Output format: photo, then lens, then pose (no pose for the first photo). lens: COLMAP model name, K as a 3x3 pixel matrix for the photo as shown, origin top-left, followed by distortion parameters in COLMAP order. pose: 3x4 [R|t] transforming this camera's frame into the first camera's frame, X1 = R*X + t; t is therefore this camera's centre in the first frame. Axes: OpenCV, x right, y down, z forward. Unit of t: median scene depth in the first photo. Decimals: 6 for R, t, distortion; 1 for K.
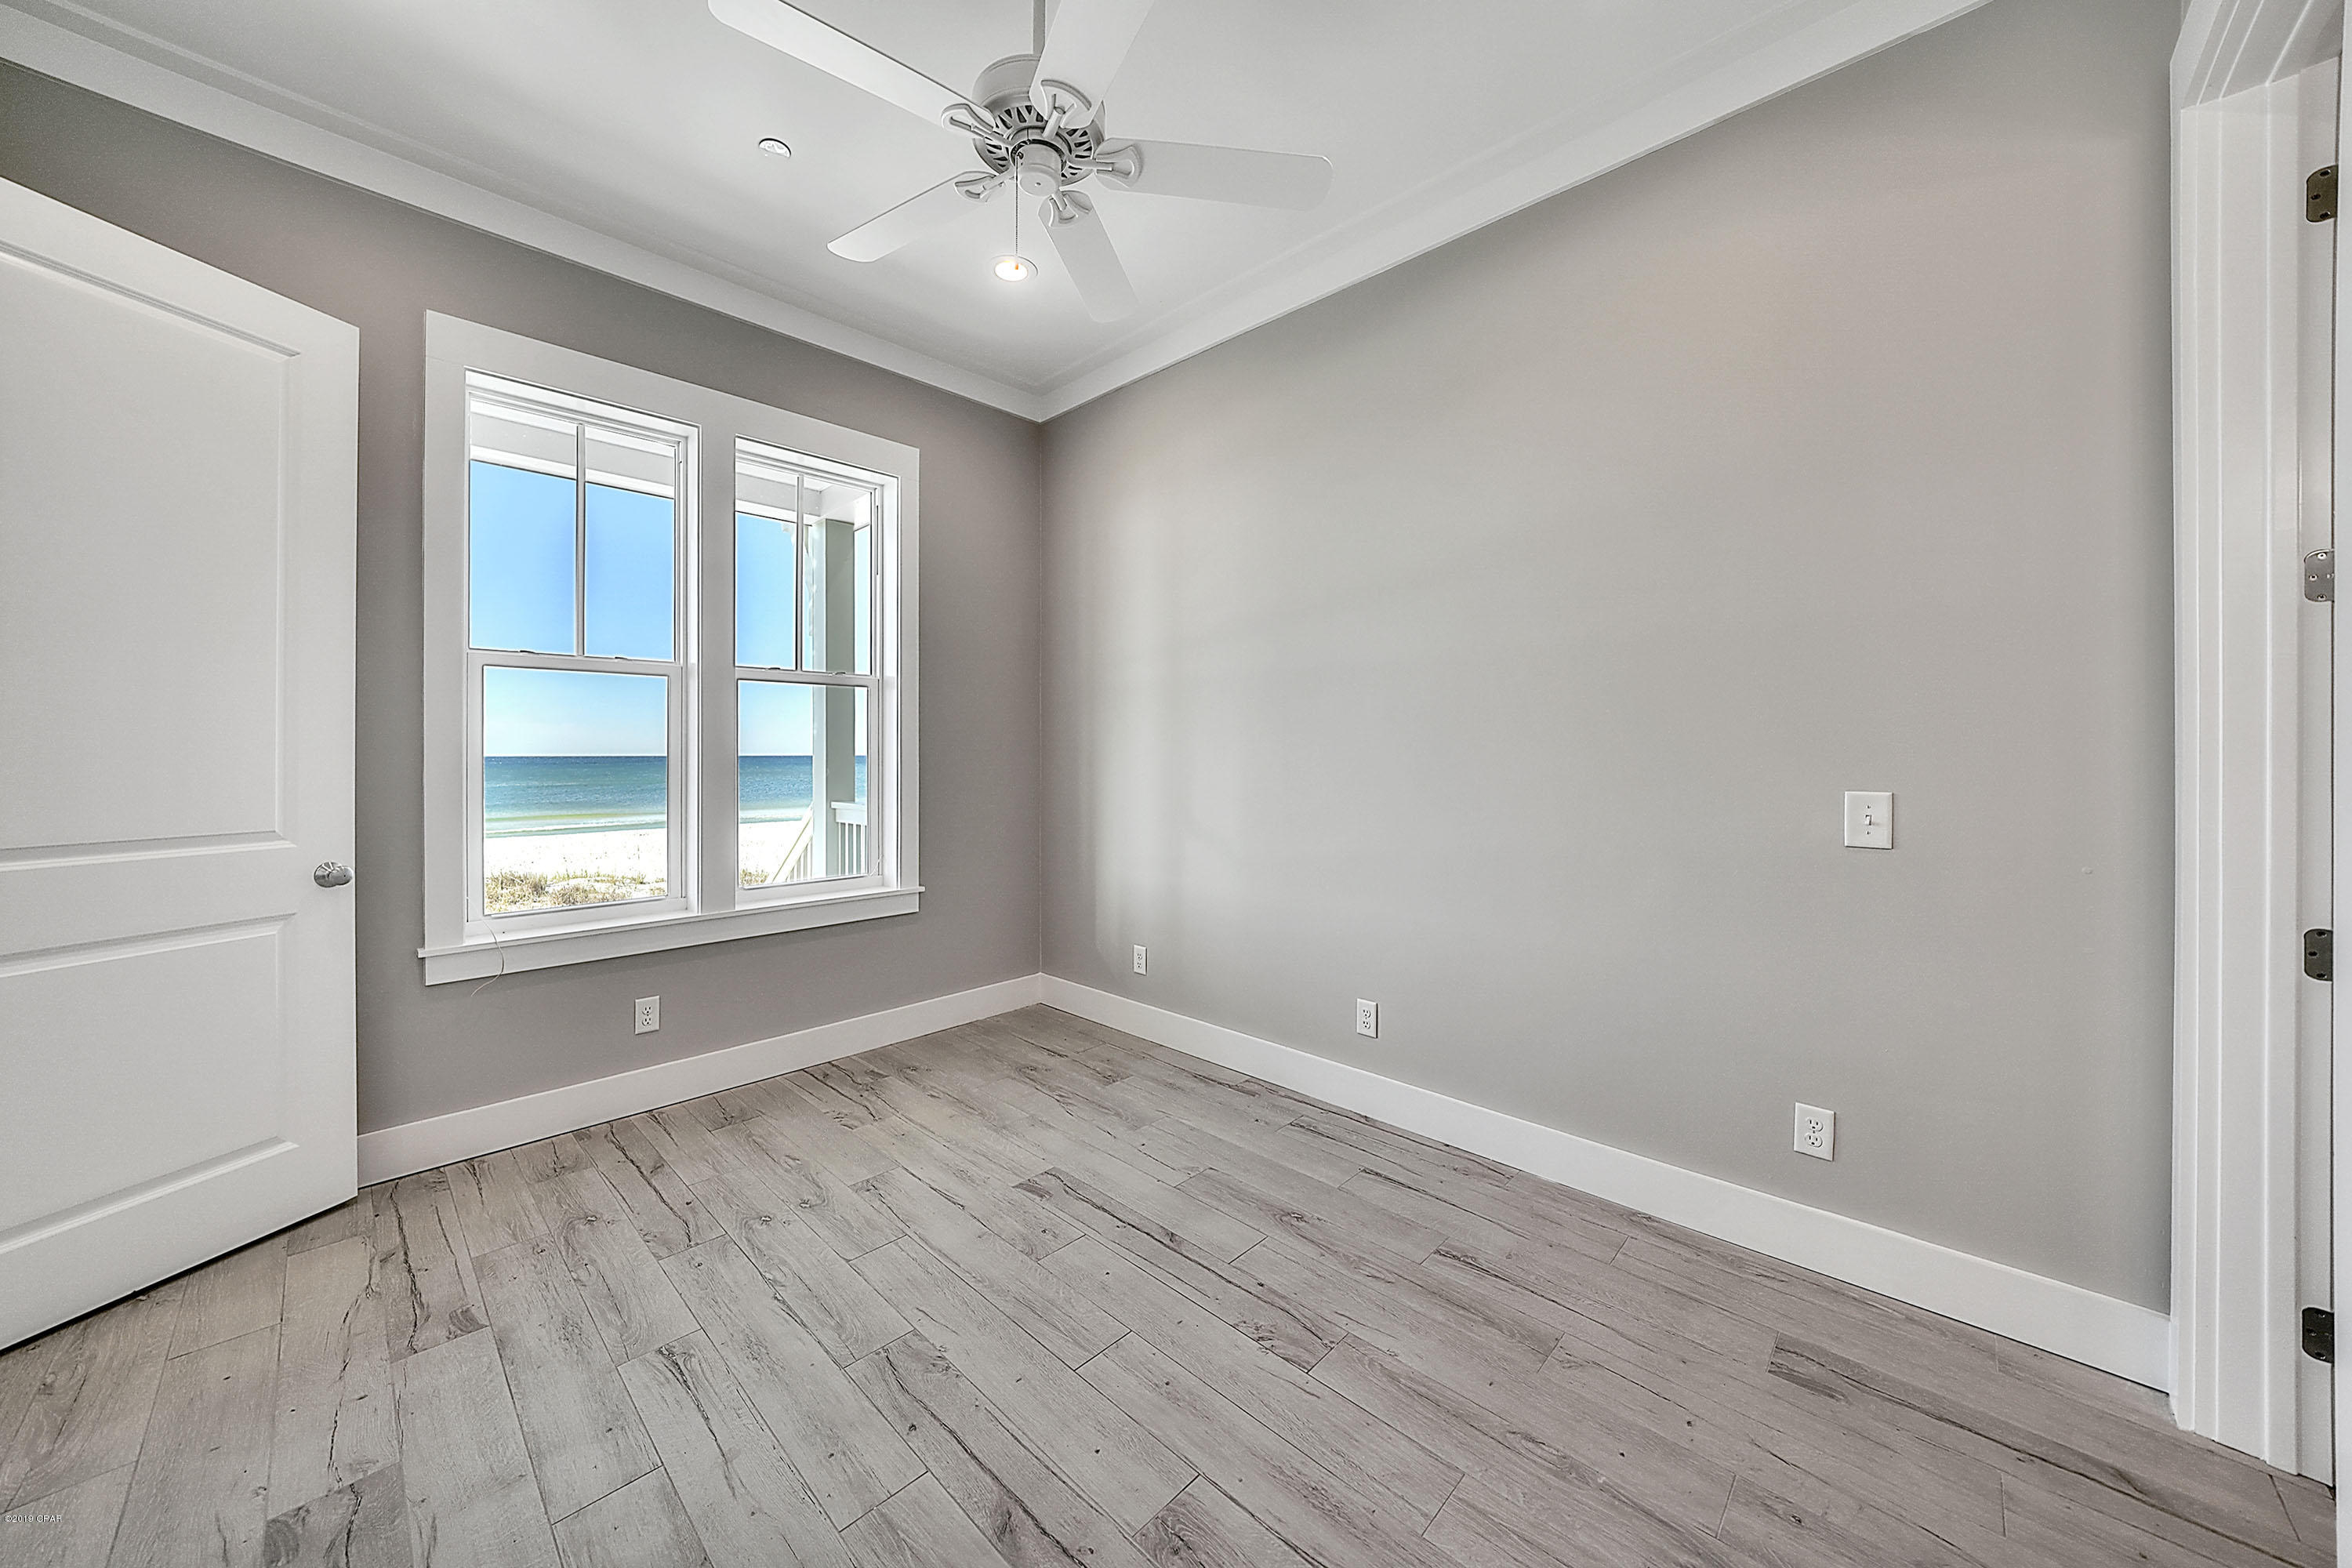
lens RADIAL K [[840.2, 0, 1176.7], [0, 840.2, 757.1], [0, 0, 1]] dist [-0.000548, -0.000044]
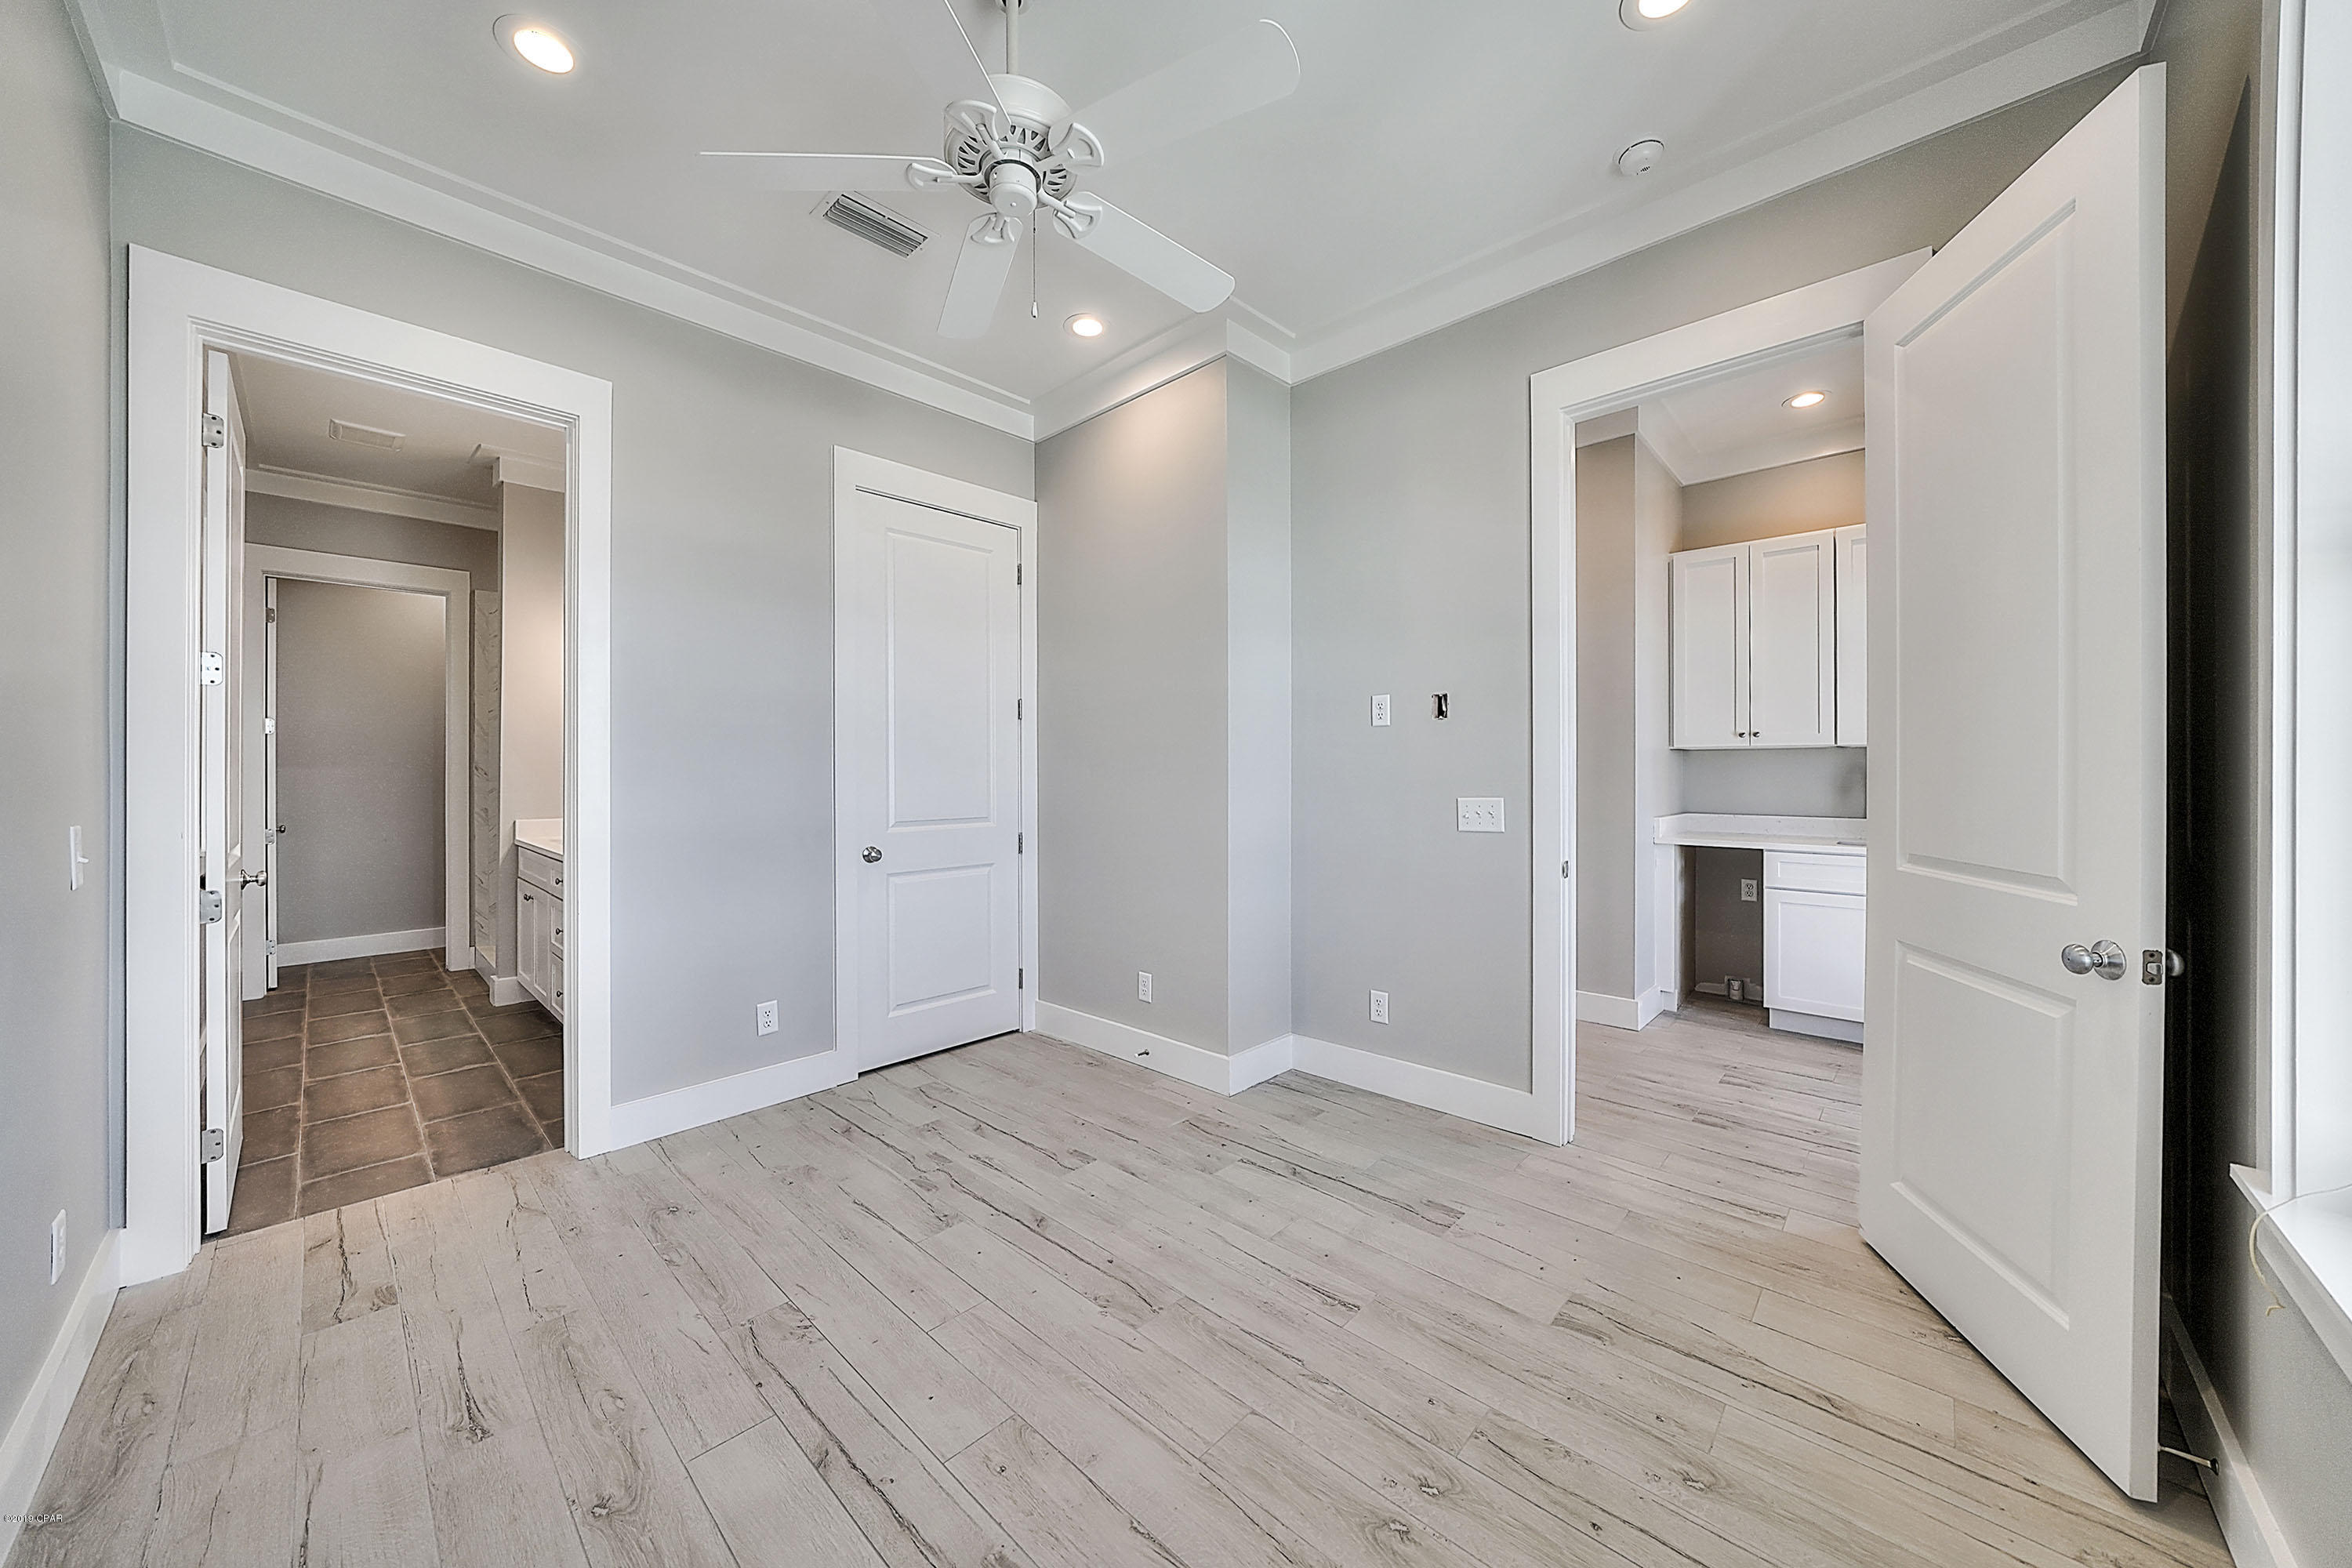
lens RADIAL K [[808.1, 0, 1186.7], [0, 808.1, 772.0], [0, 0, 1]] dist [-0.002307, -0.000082]
pose [[-0.999817, 0.006015, -0.018162, -0.289212], [0.005885, 0.999957, 0.007185, -0.011488], [0.018204, 0.007076, -0.999809, 1.598005]]
